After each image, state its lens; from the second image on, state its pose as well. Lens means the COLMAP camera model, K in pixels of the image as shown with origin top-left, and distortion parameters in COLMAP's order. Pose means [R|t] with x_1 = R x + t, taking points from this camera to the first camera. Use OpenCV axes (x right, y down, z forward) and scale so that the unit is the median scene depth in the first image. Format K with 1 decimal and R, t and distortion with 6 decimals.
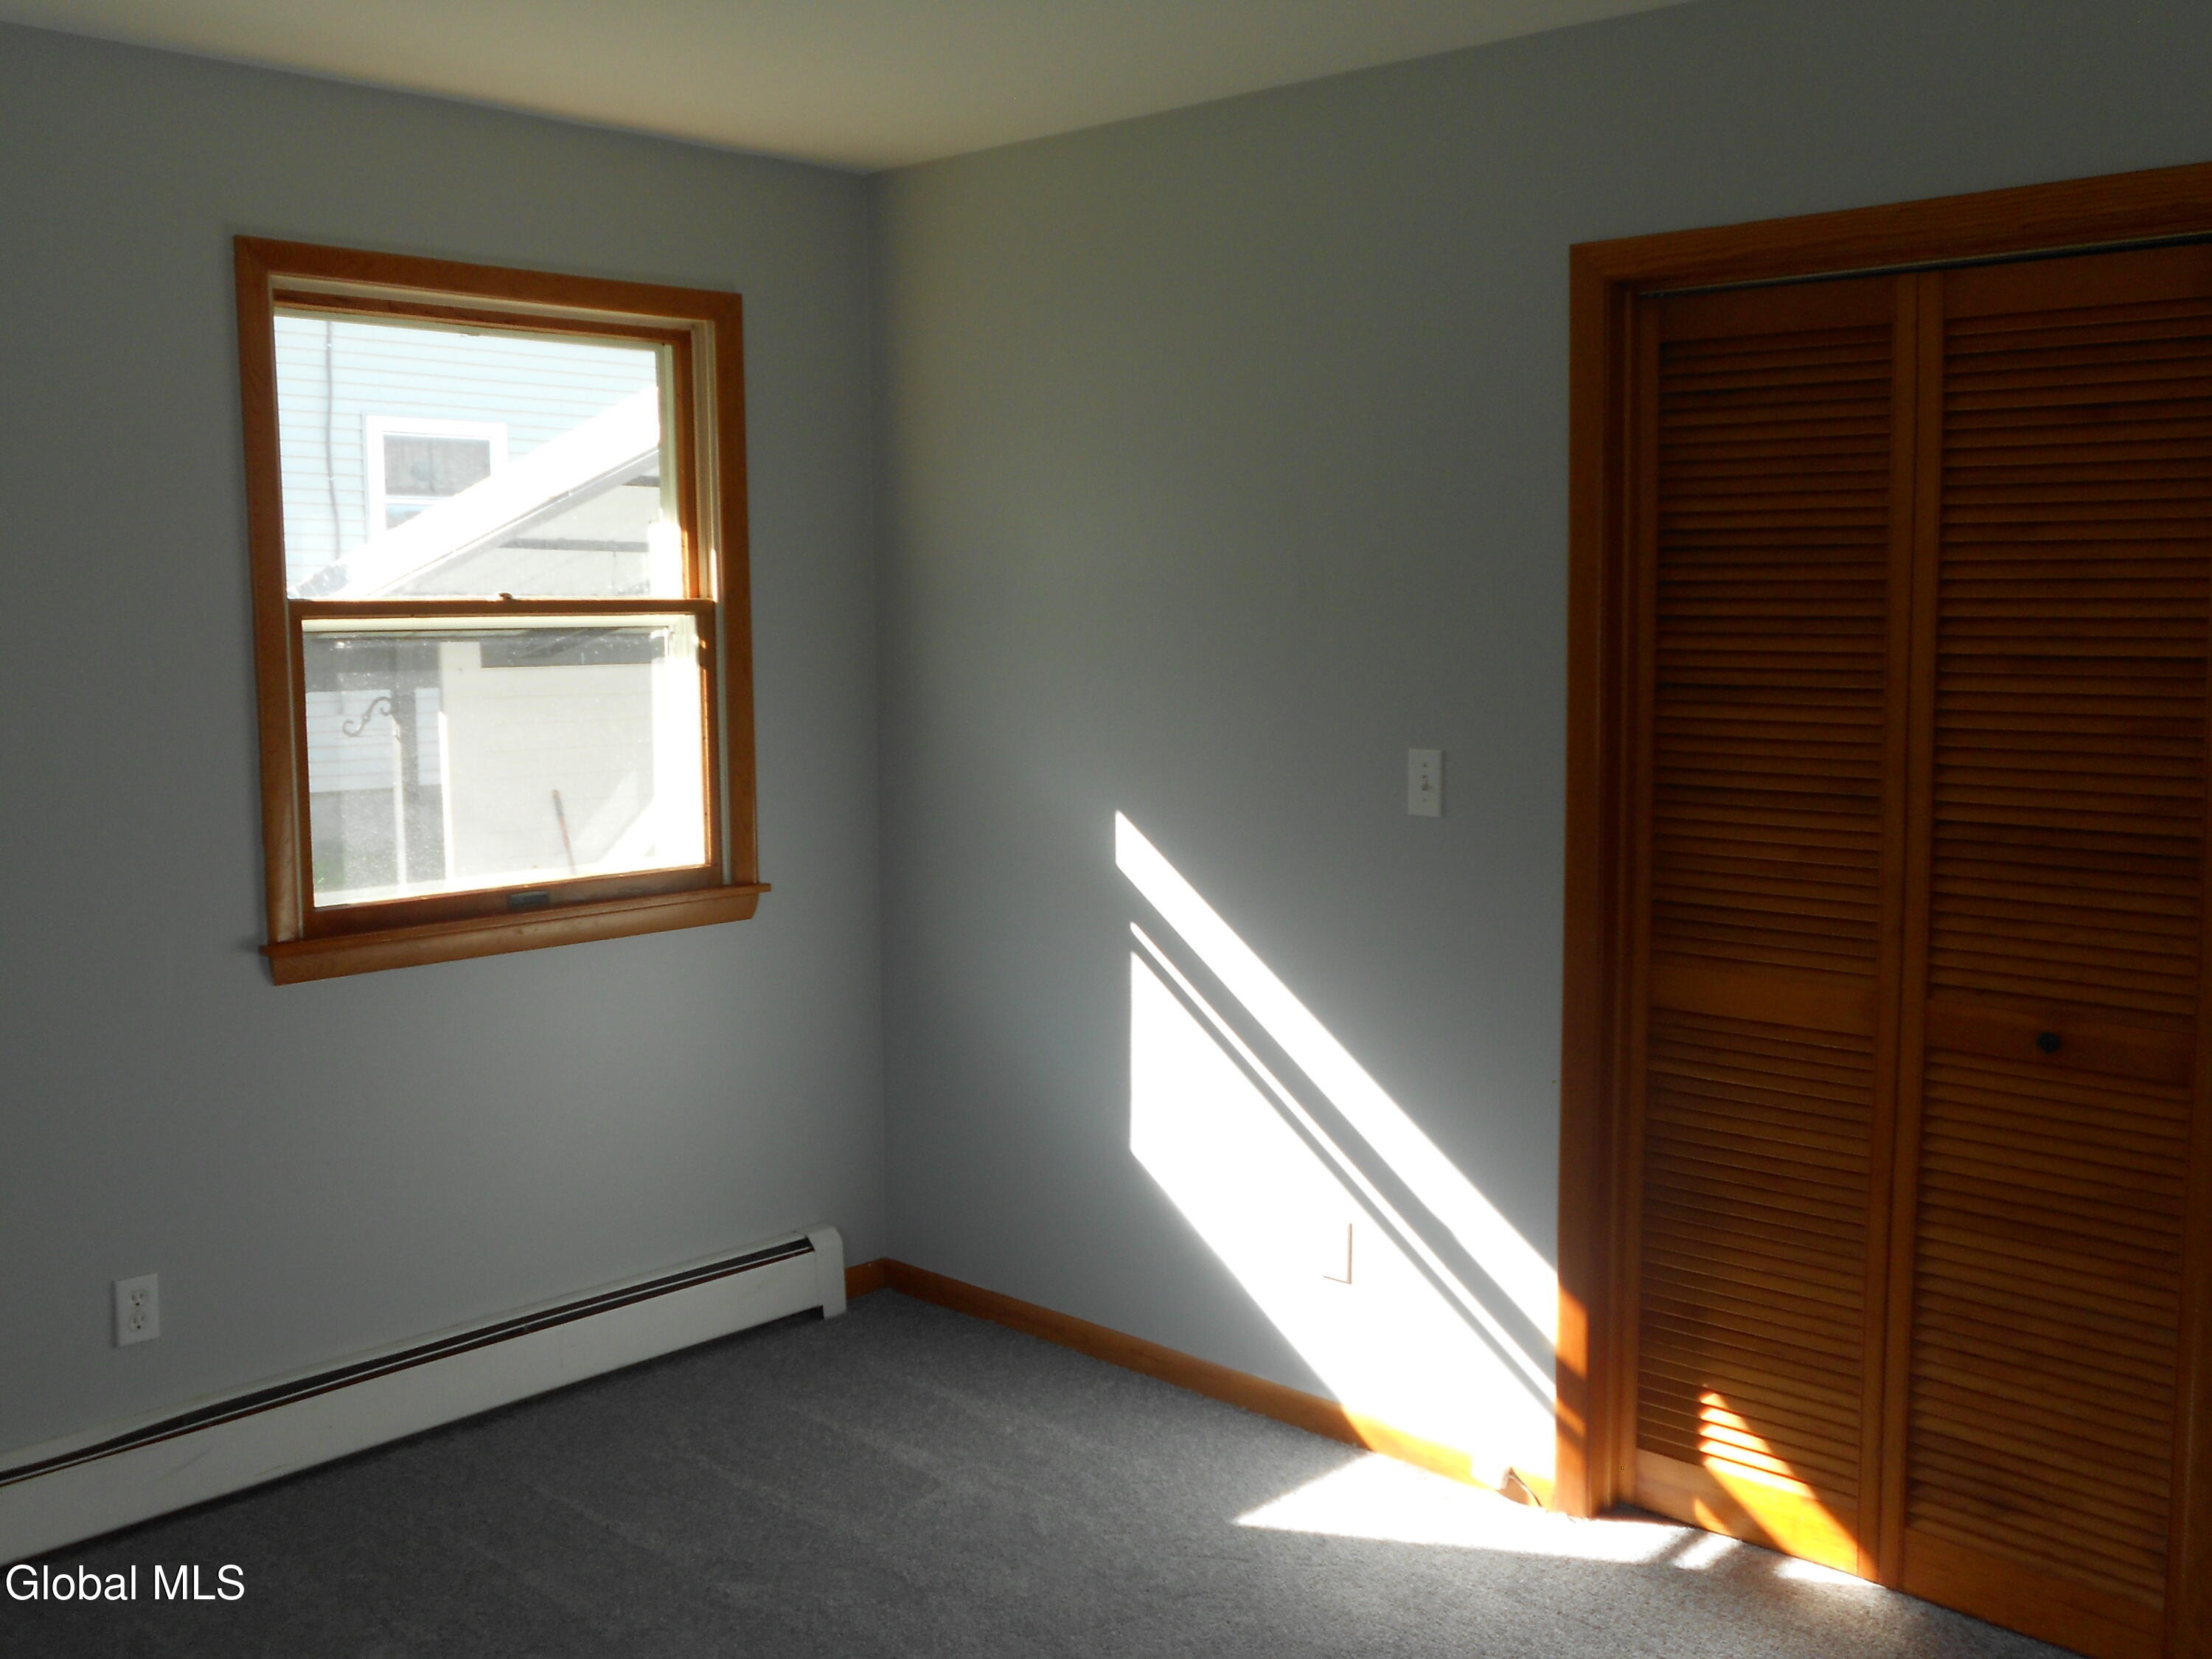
lens RADIAL K [[2091.2, 0, 1119.5], [0, 2091.2, 795.2], [0, 0, 1]] dist [0.003747, -0.072826]
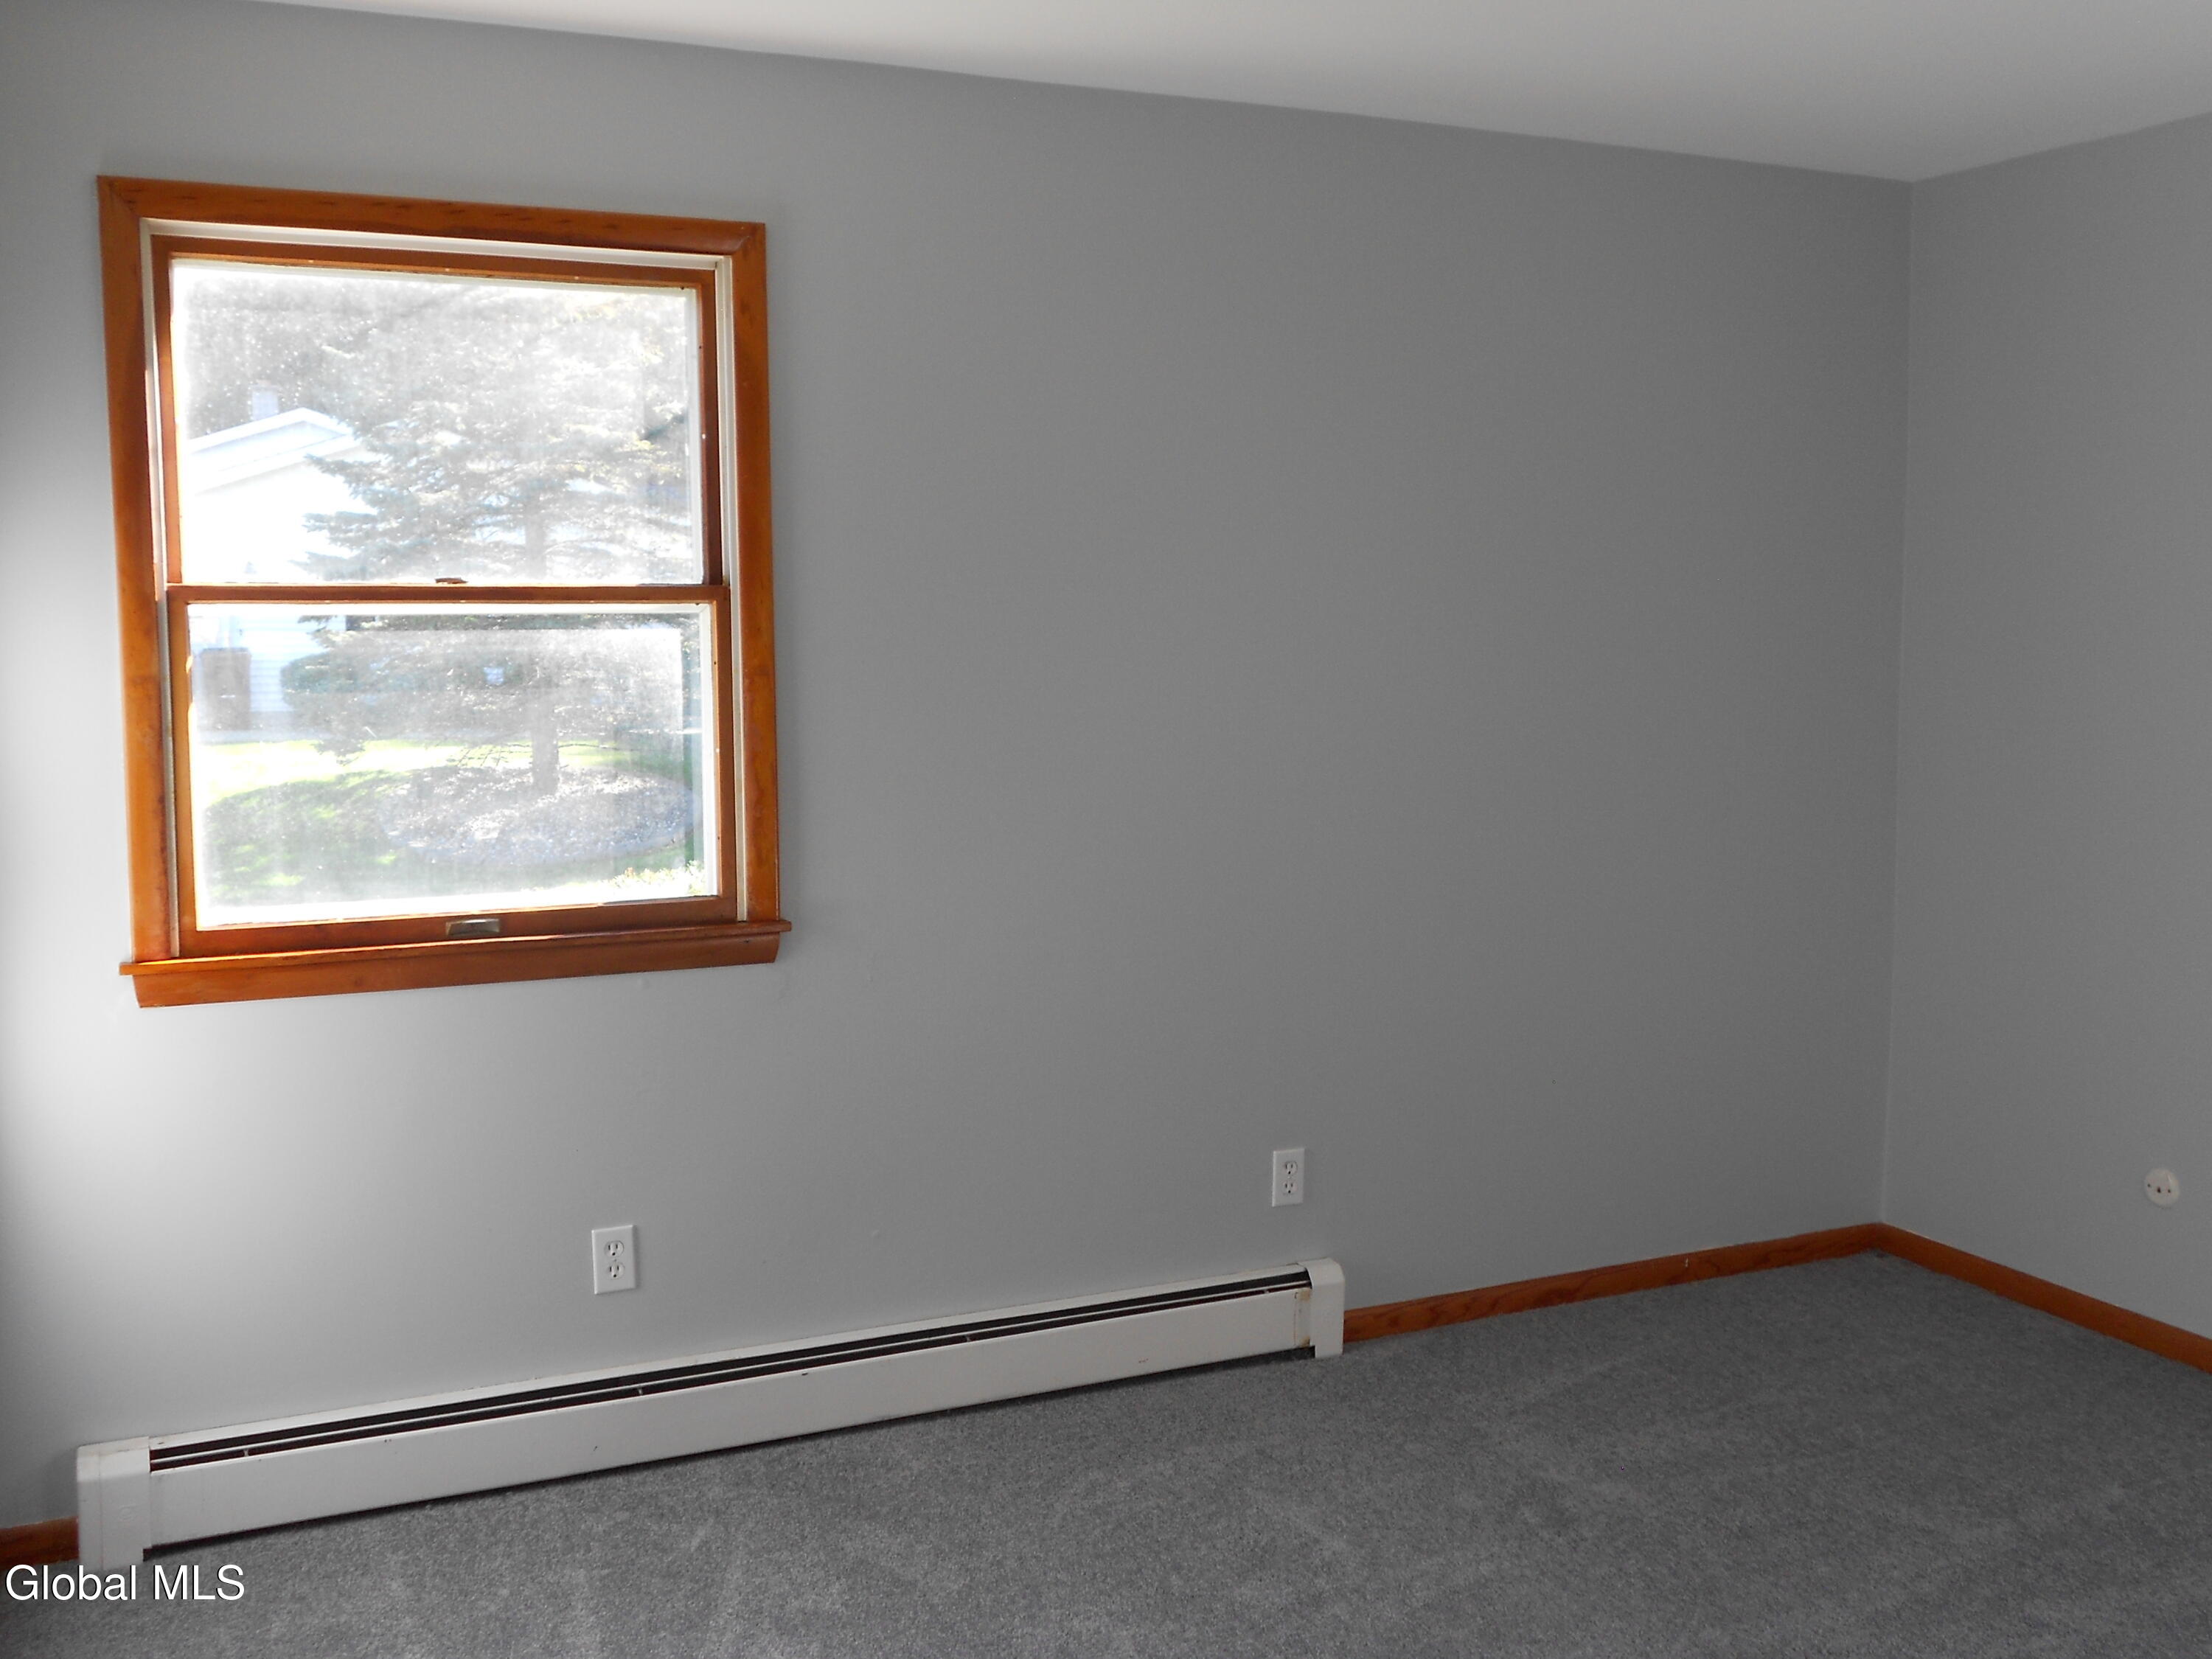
lens RADIAL K [[2133.8, 0, 1139.8], [0, 2133.8, 827.0], [0, 0, 1]] dist [-0.004387, -0.015260]
pose [[0.947329, 0.040525, -0.317688, 0.240601], [-0.034935, 0.999119, 0.023275, -0.021321], [0.318351, -0.010951, 0.947910, 0.226294]]
